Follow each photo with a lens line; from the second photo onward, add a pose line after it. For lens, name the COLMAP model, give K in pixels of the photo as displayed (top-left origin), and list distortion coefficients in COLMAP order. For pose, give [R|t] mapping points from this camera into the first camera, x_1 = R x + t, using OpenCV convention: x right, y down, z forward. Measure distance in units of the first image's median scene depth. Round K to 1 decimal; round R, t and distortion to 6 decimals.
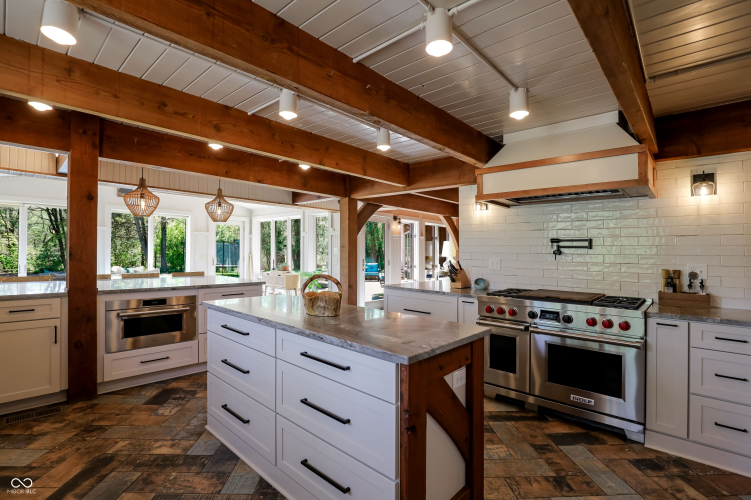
lens RADIAL K [[348.1, 0, 372.8], [0, 348.1, 247.5], [0, 0, 1]] dist [-0.011680, 0.000924]
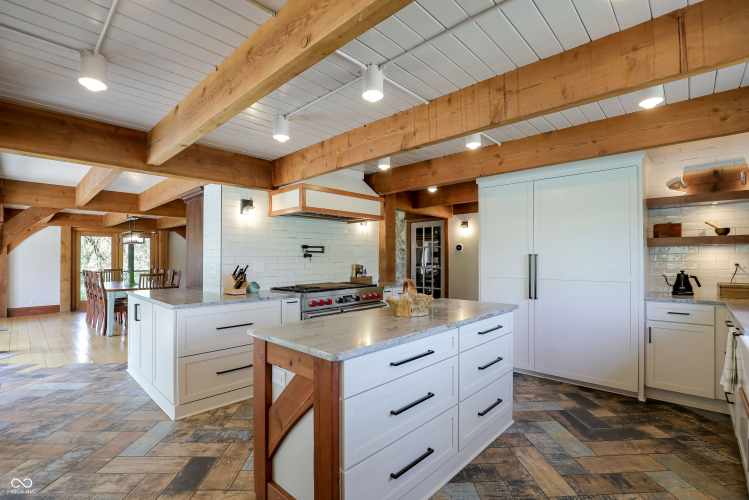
lens RADIAL K [[347.2, 0, 371.5], [0, 347.2, 252.7], [0, 0, 1]] dist [-0.011680, 0.000924]
pose [[0.023559, 0.001083, 0.999722, -0.826307], [-0.008382, 0.999964, -0.000885, 0.001944], [-0.999687, -0.008359, 0.023568, 0.750368]]
